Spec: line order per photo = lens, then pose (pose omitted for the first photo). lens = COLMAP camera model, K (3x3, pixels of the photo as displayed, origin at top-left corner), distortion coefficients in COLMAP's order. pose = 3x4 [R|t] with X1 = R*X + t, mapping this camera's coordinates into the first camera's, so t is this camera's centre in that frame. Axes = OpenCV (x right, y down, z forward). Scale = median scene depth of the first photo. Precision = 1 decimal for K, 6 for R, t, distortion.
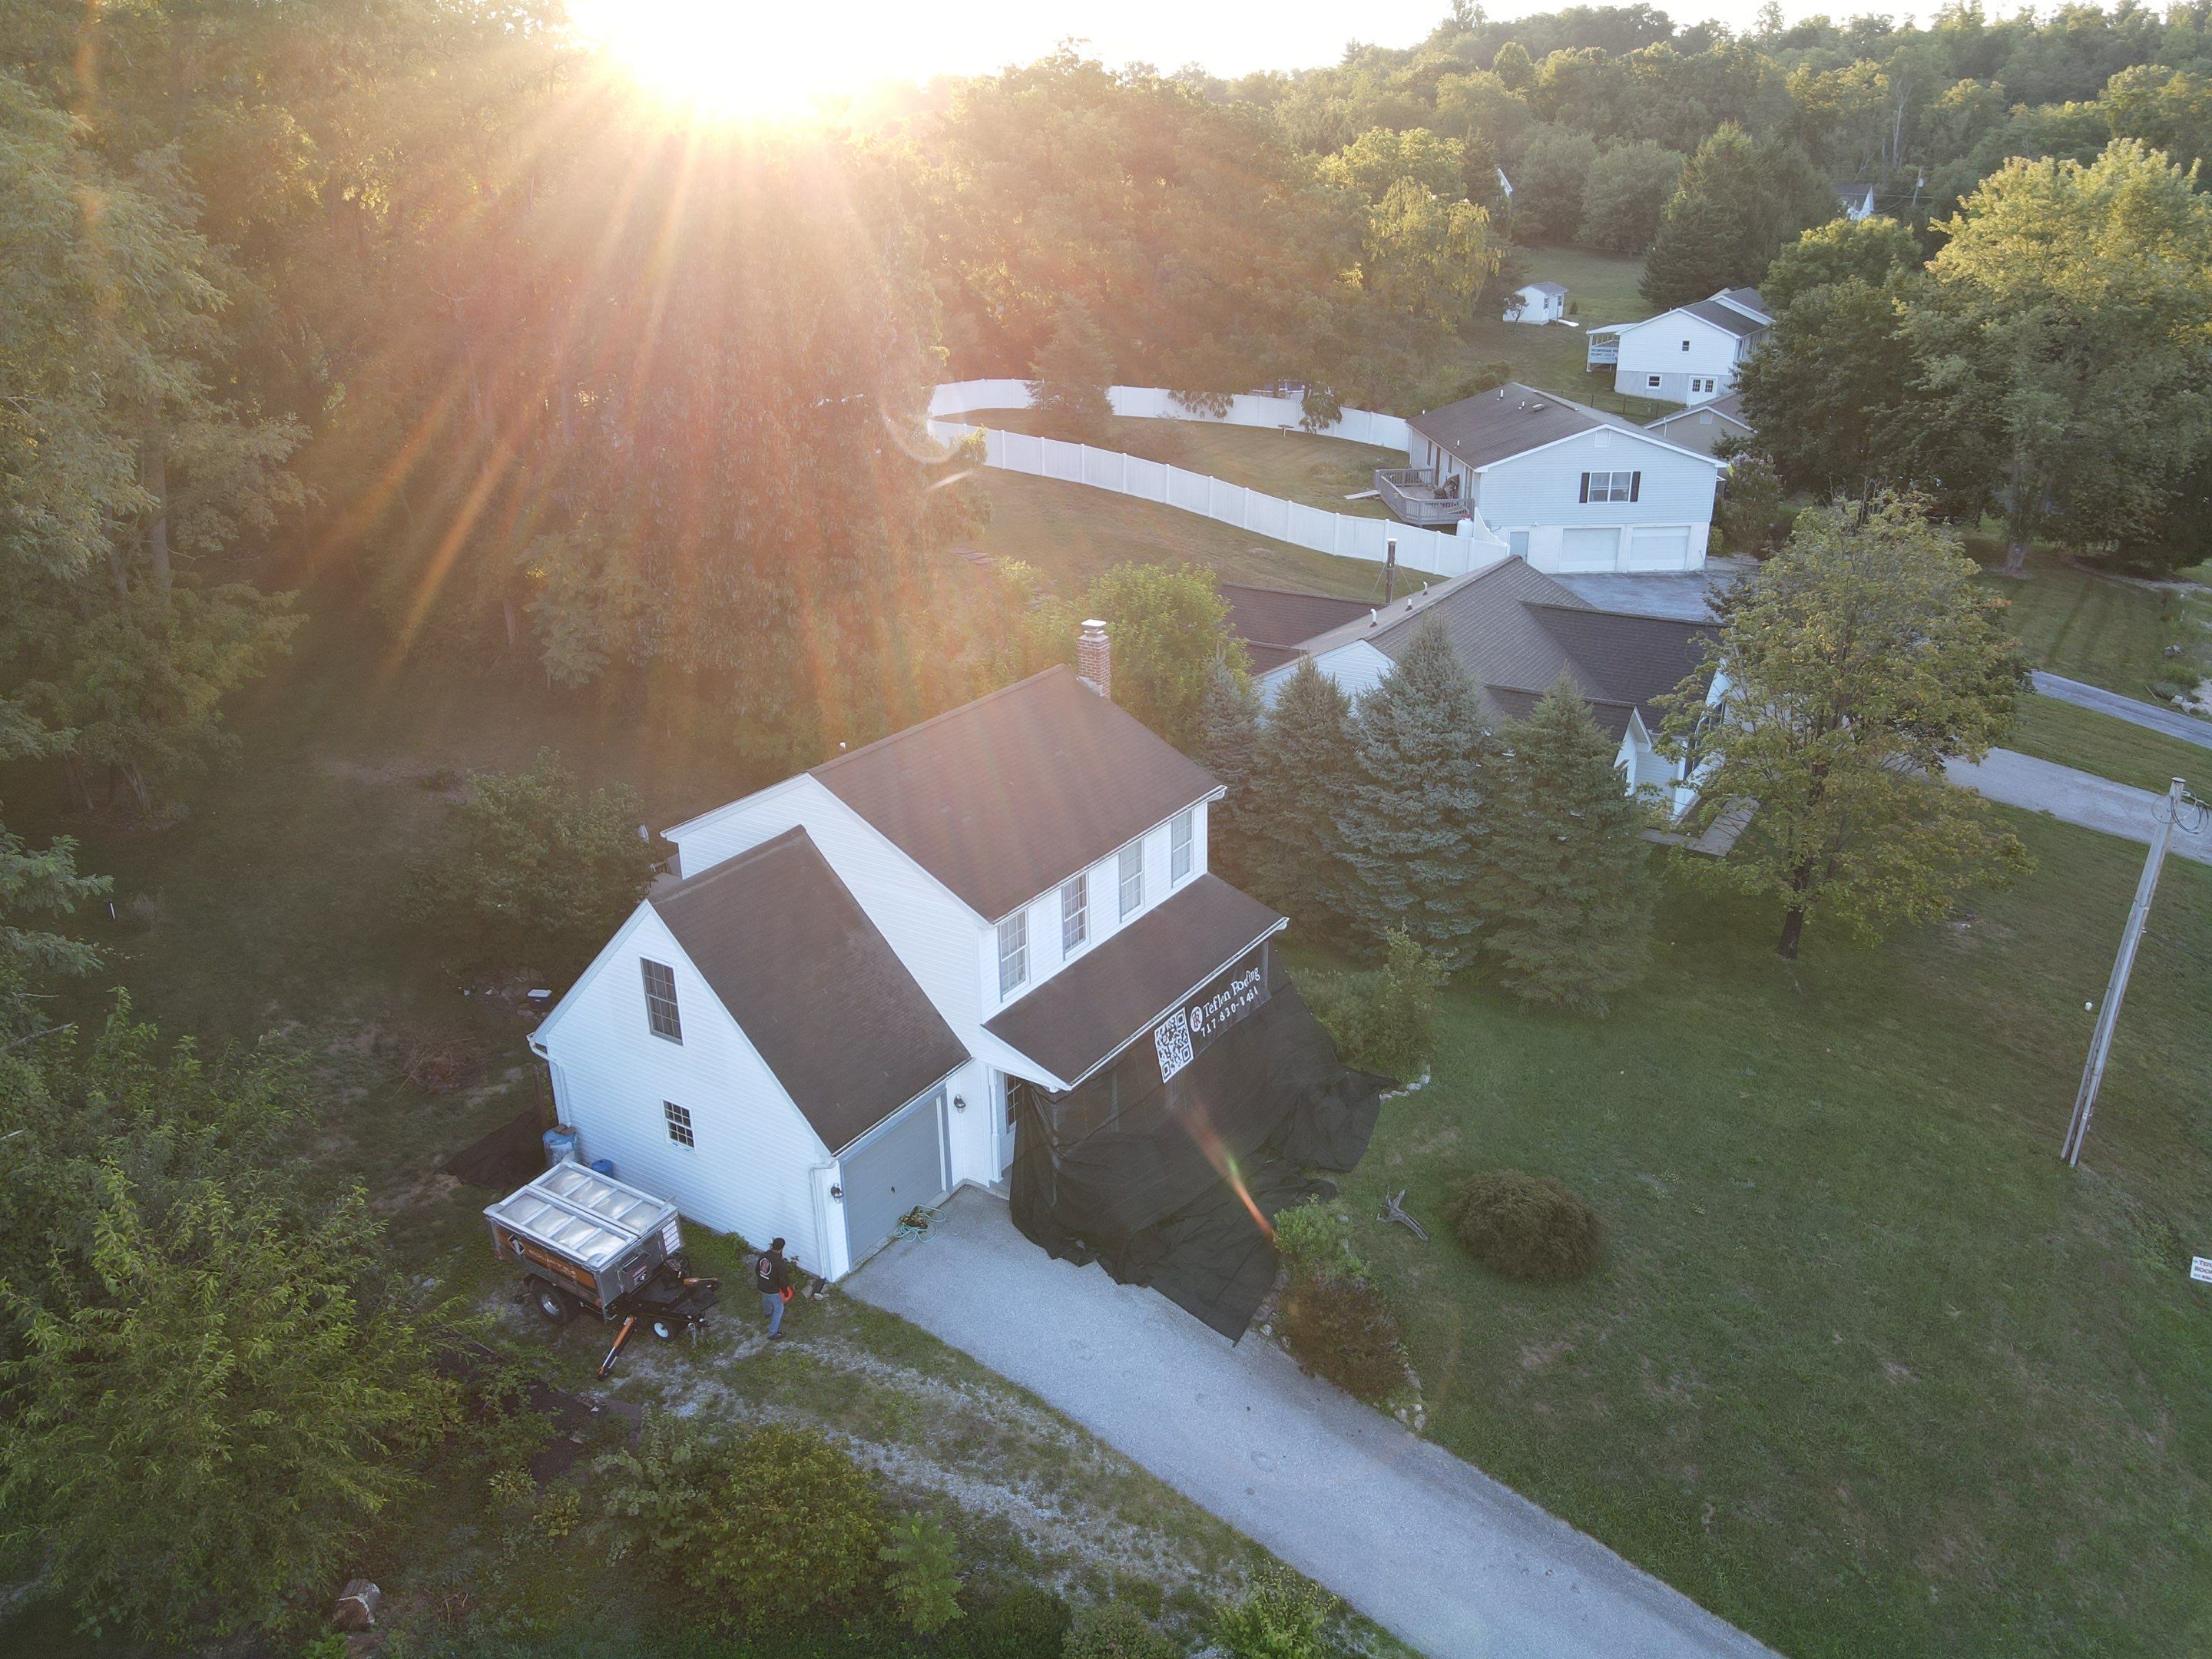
lens RADIAL K [[1620.4, 0, 1092.2], [0, 1620.4, 837.4], [0, 0, 1]] dist [0.002362, 0.032859]
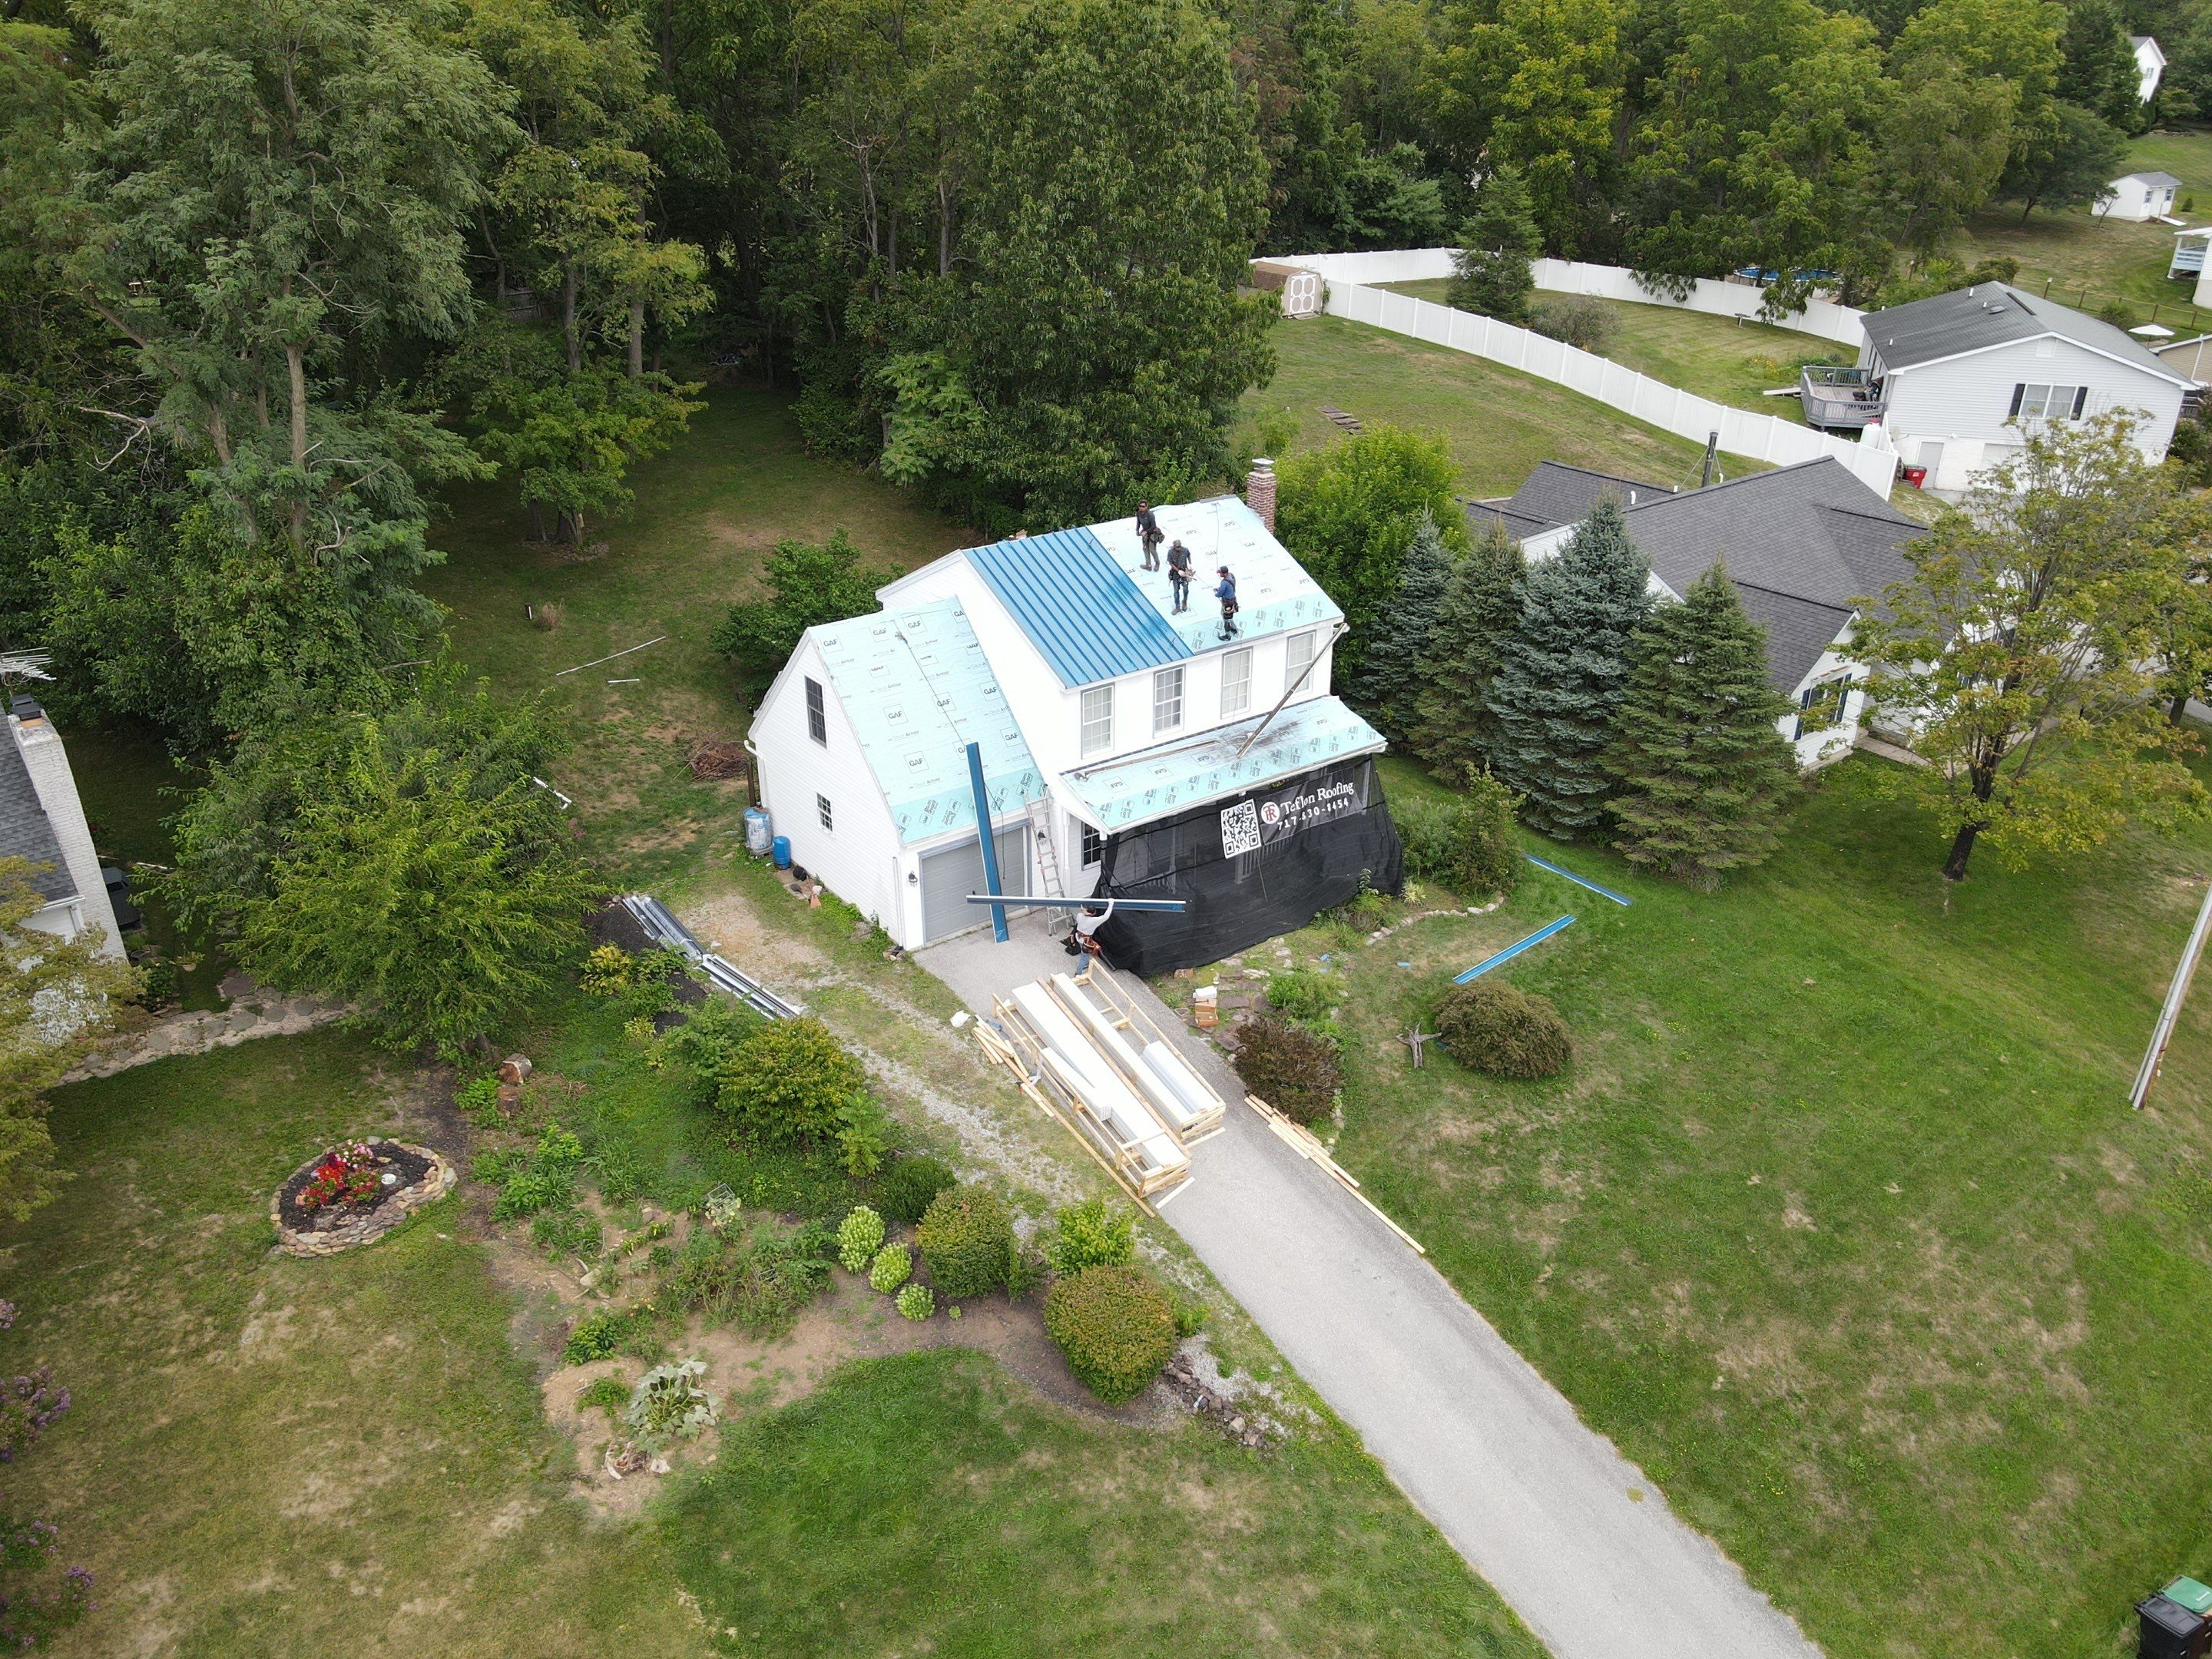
lens RADIAL K [[1626.5, 0, 1091.4], [0, 1626.5, 825.5], [0, 0, 1]] dist [0.003758, 0.009752]
pose [[0.939608, 0.164663, -0.300039, 0.249044], [-0.143871, 0.985470, 0.090281, 0.030852], [0.310545, -0.041662, 0.949645, -0.117743]]
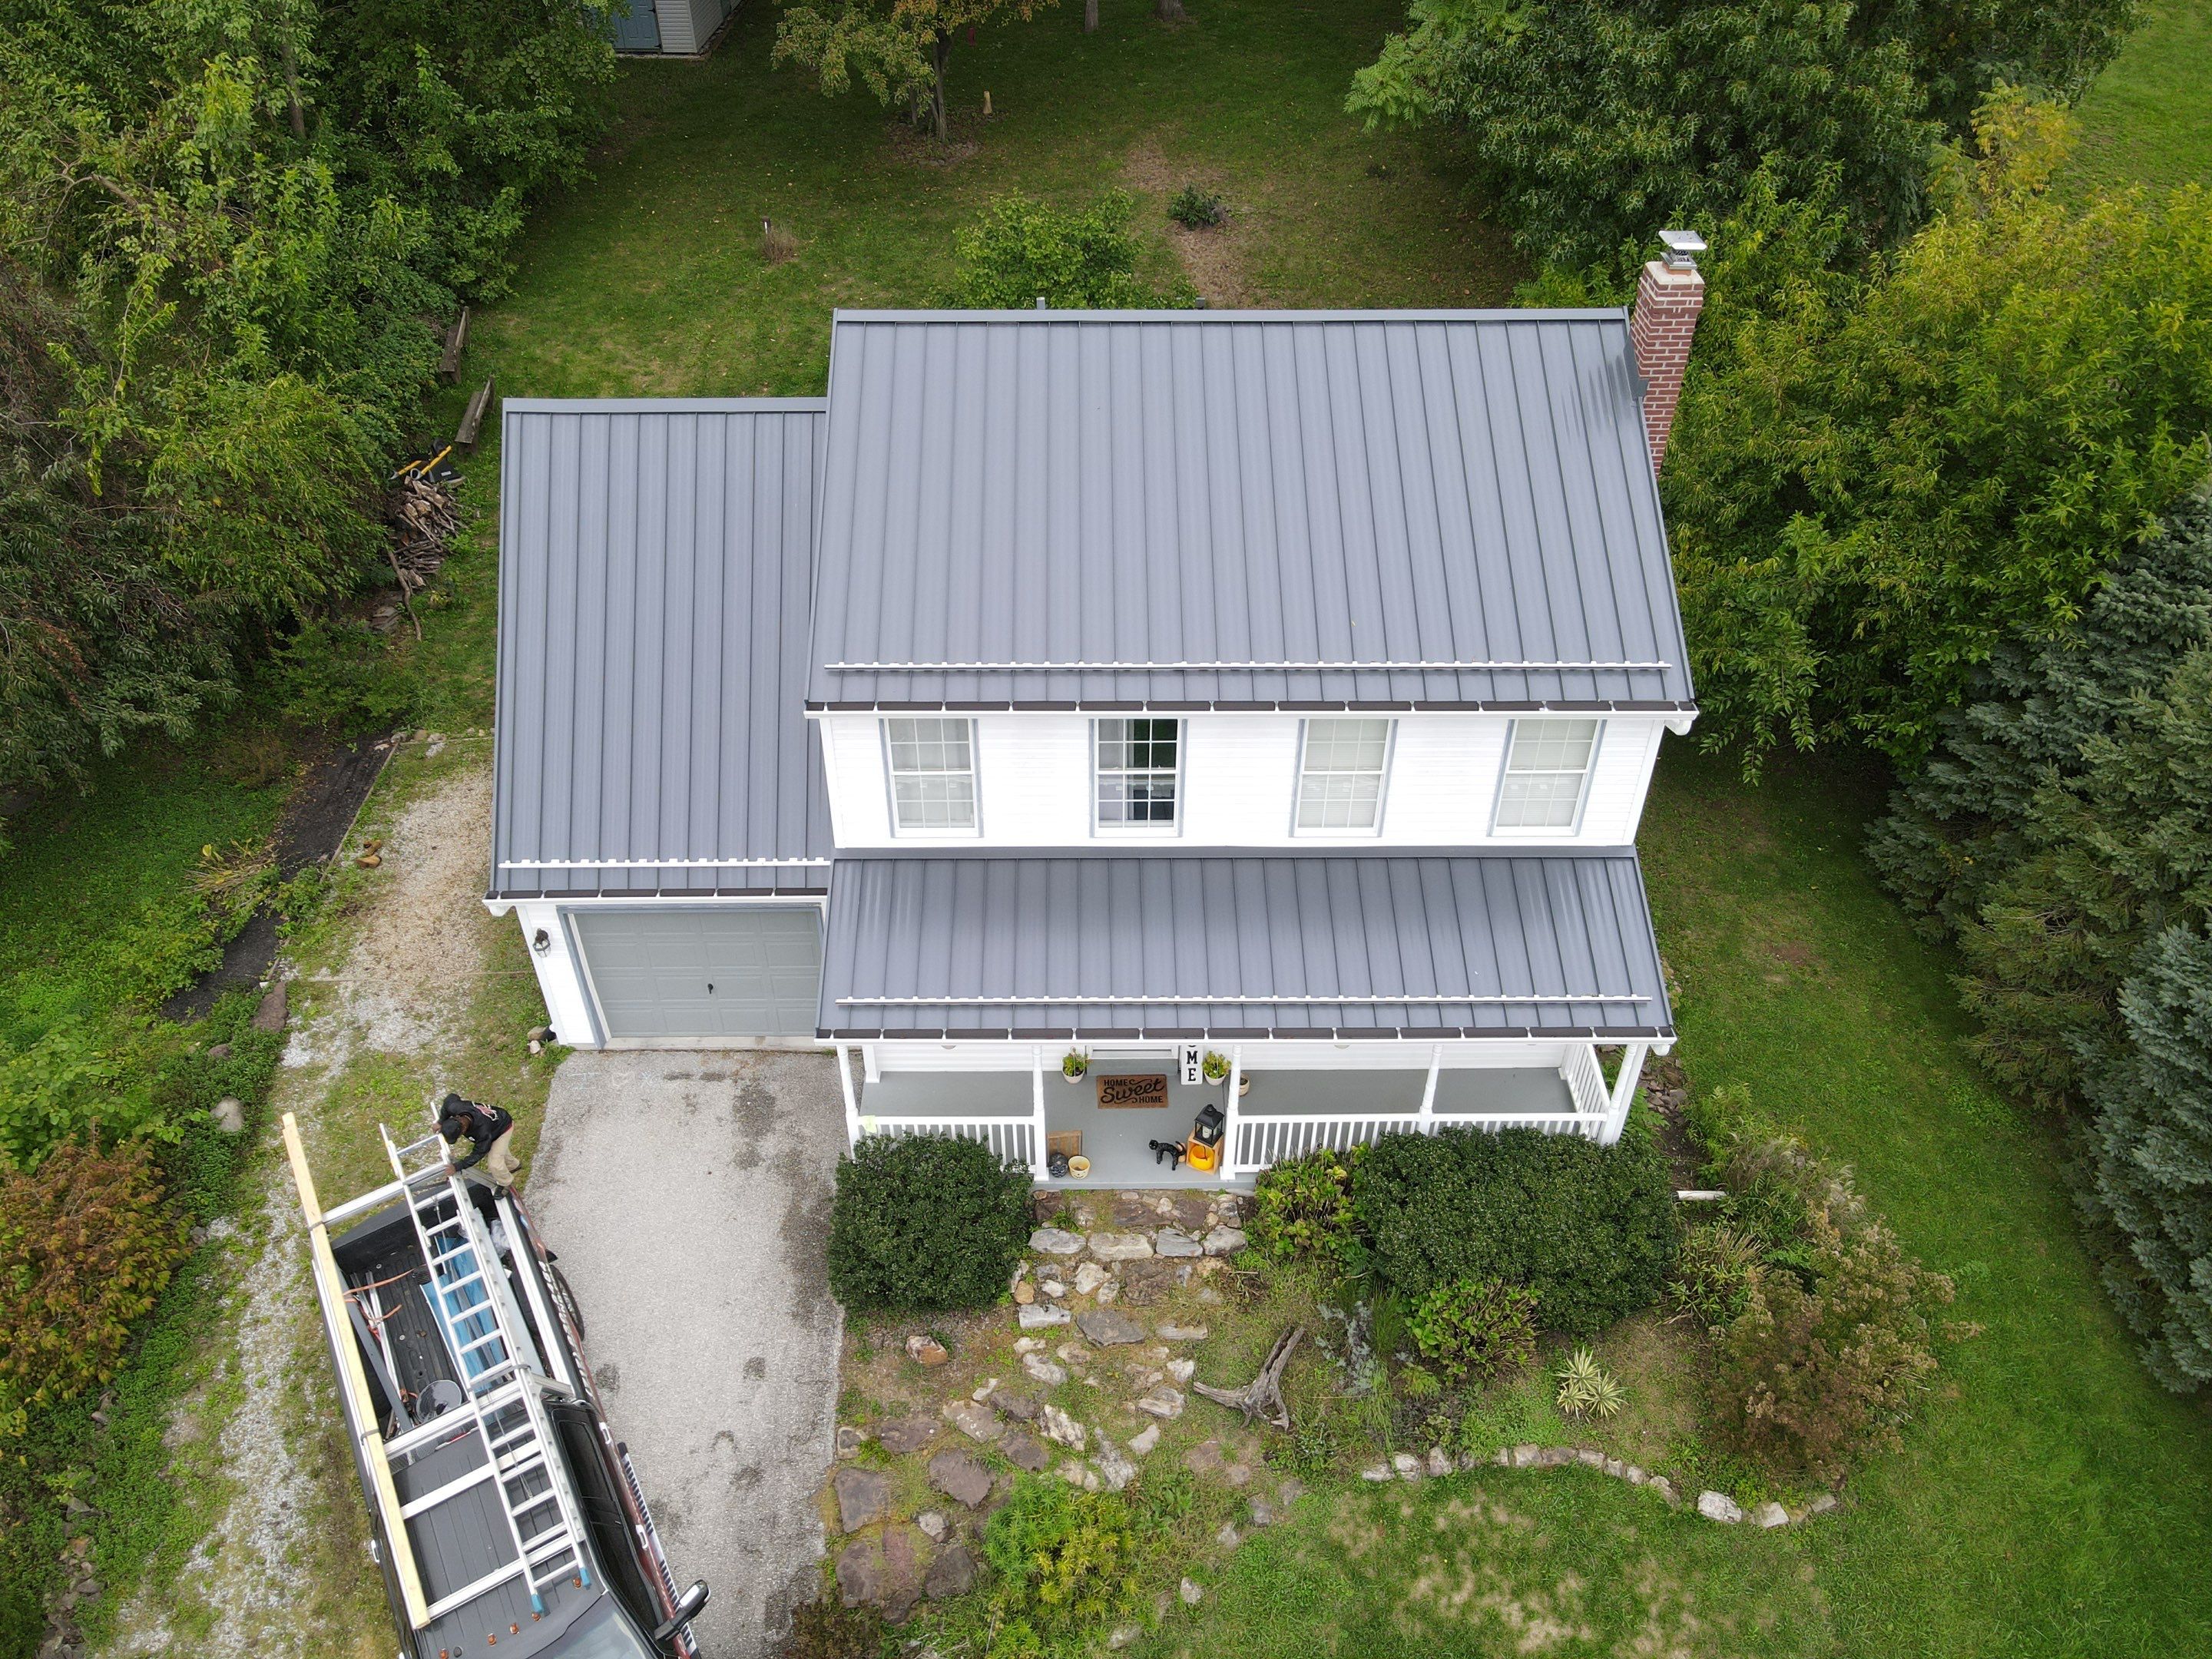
lens RADIAL K [[1629.9, 0, 1096.3], [0, 1629.9, 836.4], [0, 0, 1]] dist [0.003996, 0.006435]
pose [[0.561105, 0.538921, -0.628272, 0.256872], [-0.321806, 0.841333, 0.434280, -0.125050], [0.762629, -0.041495, 0.645504, 0.533107]]
